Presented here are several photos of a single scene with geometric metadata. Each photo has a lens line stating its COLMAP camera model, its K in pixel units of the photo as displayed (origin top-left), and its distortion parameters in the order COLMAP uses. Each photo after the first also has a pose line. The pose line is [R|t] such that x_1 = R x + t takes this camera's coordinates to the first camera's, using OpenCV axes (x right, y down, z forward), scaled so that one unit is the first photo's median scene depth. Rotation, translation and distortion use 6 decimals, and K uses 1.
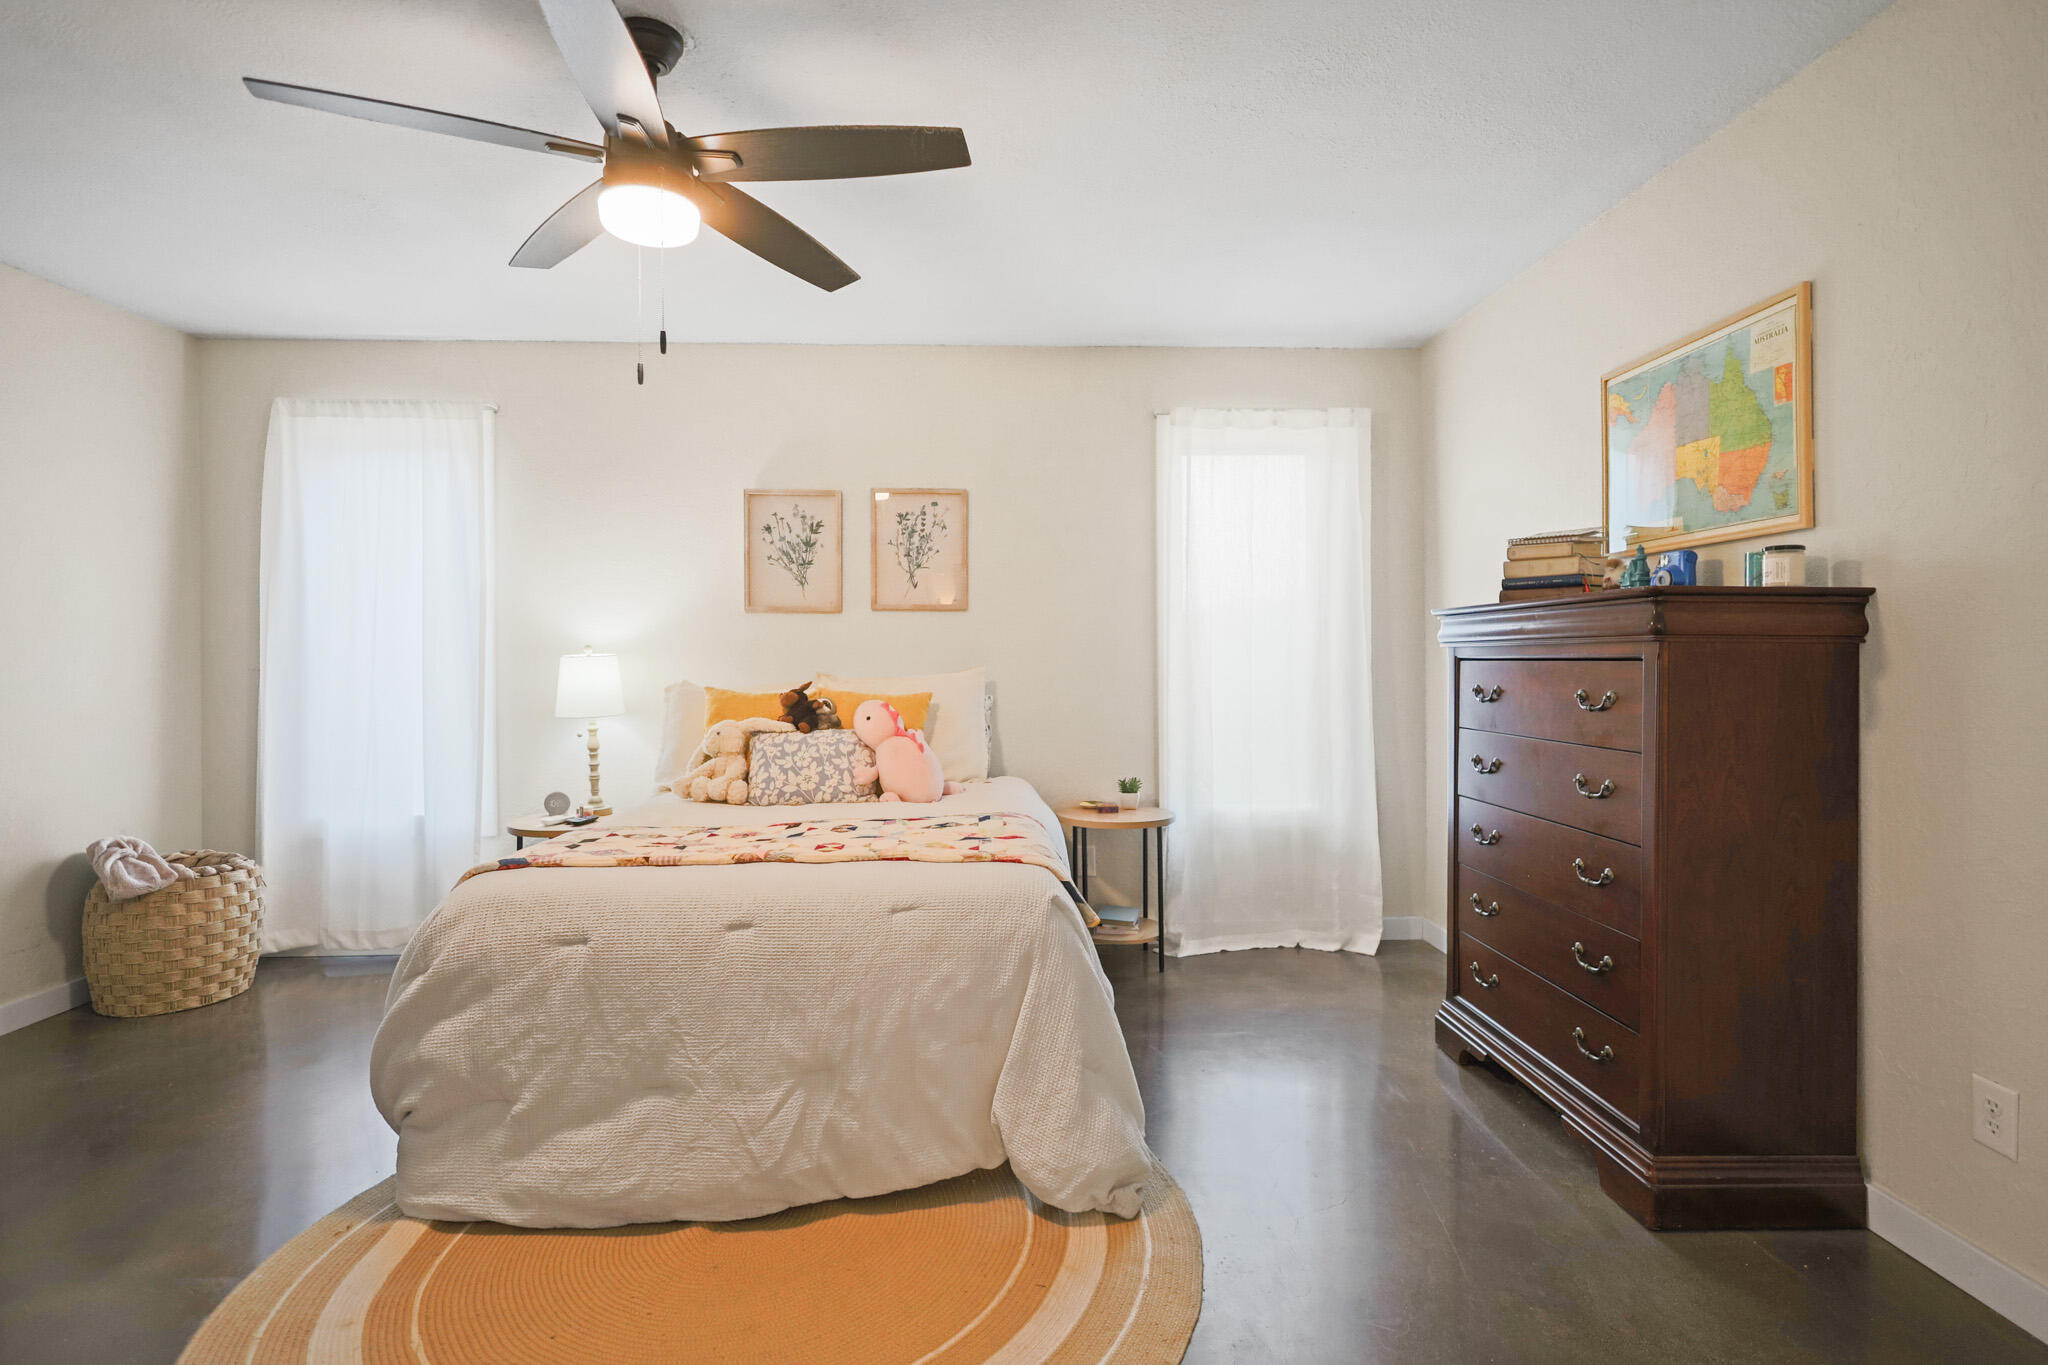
lens RADIAL K [[1010.8, 0, 1038.6], [0, 1010.8, 665.3], [0, 0, 1]] dist [-0.000450, 0.001429]
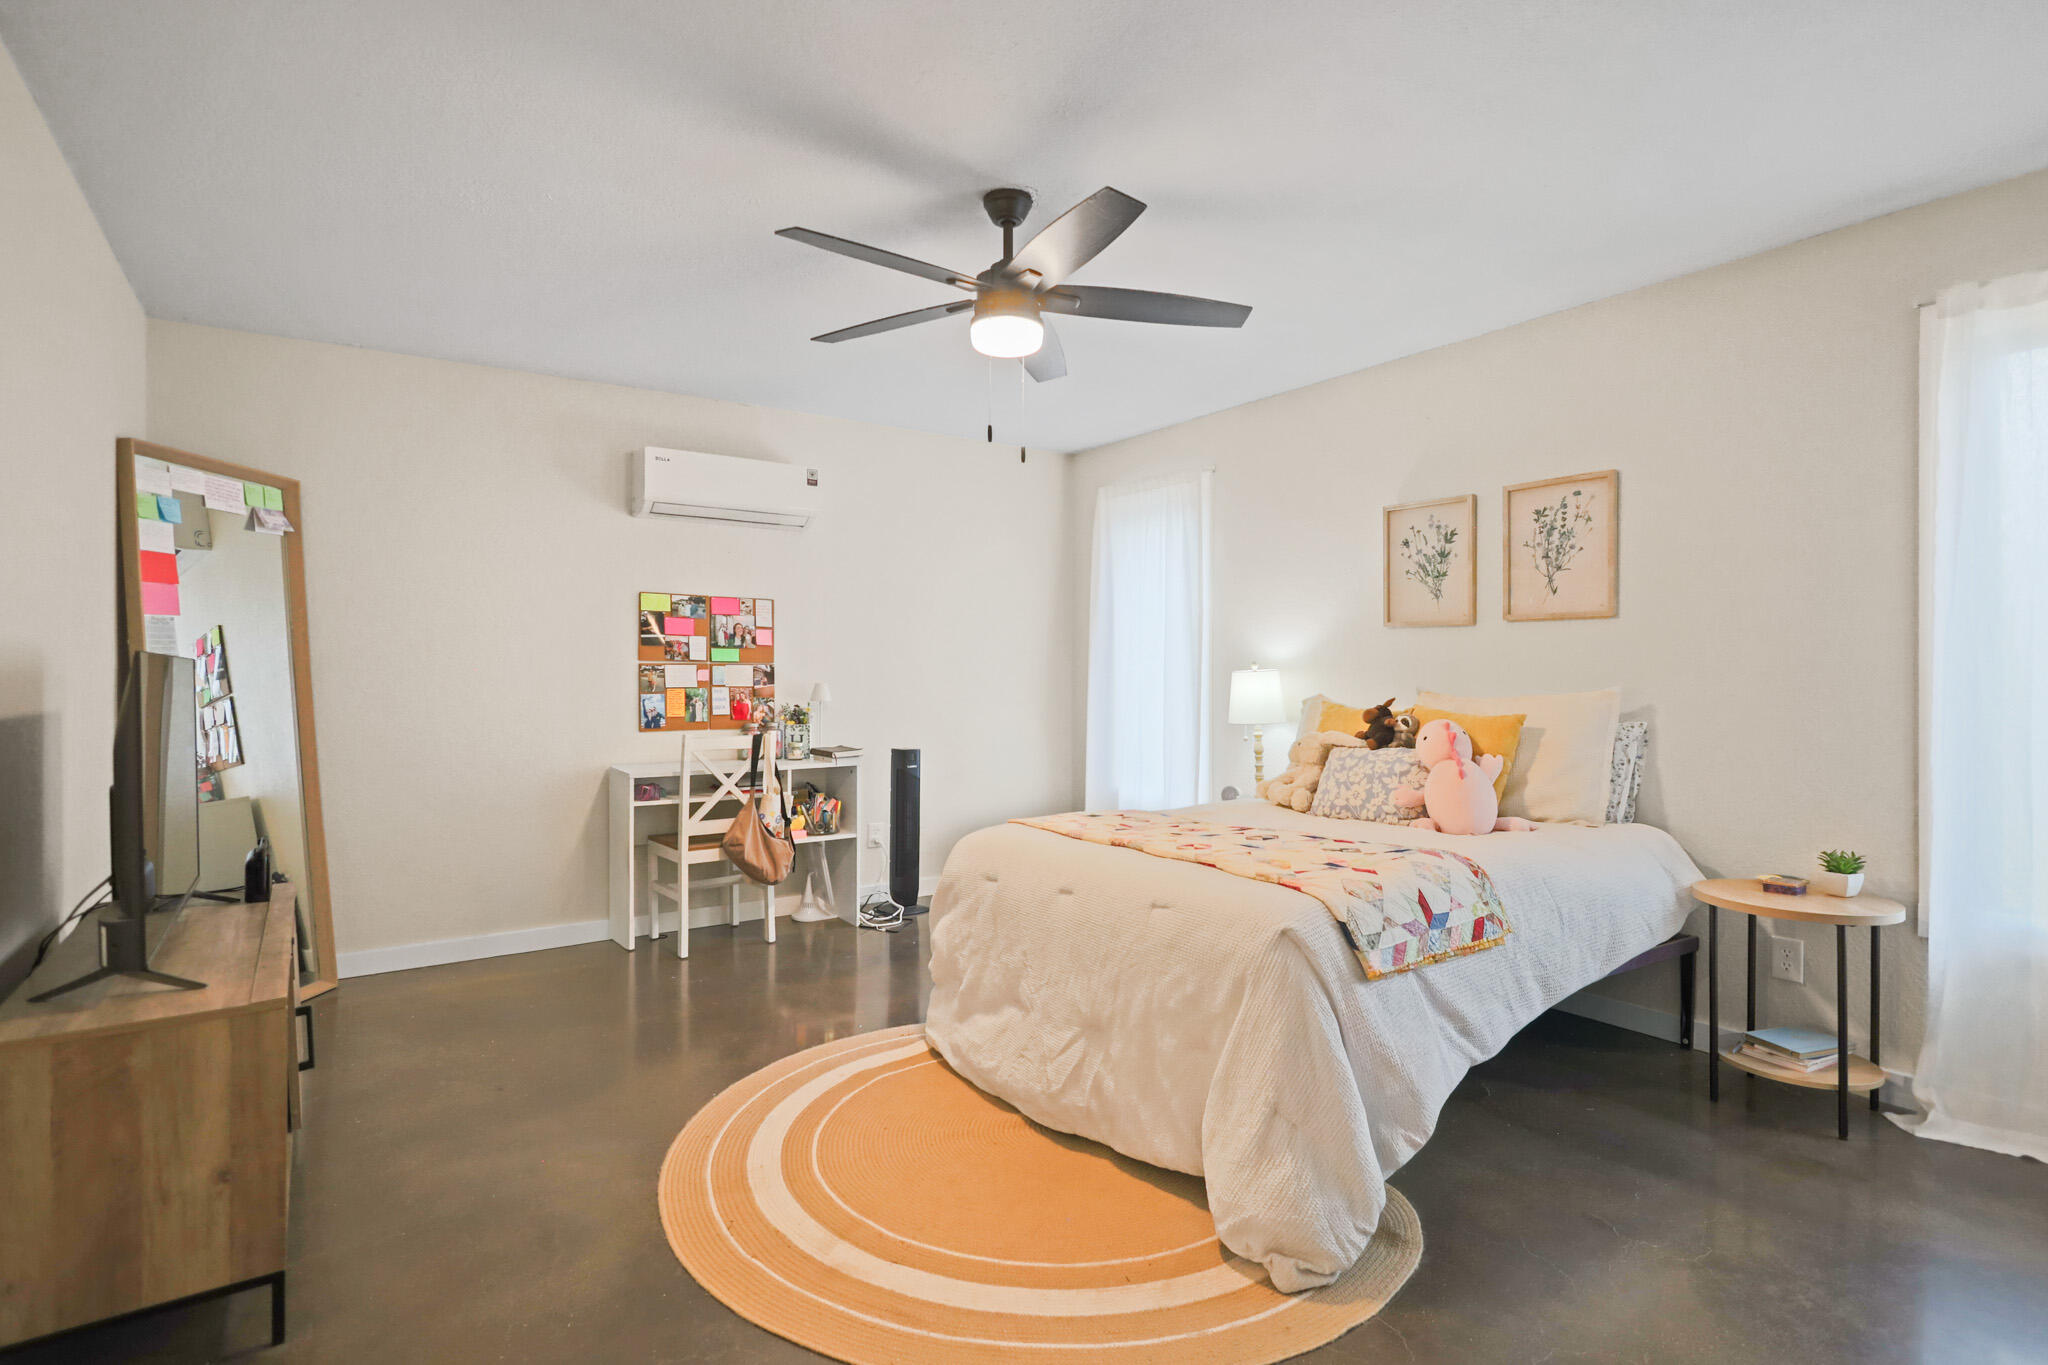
lens RADIAL K [[1010.8, 0, 1035.7], [0, 1010.8, 681.7], [0, 0, 1]] dist [-0.000450, 0.001429]
pose [[0.532137, 0.011955, -0.846574, 0.407798], [-0.011639, 0.999909, 0.006804, -0.002259], [0.846578, 0.006233, 0.532228, 0.180665]]
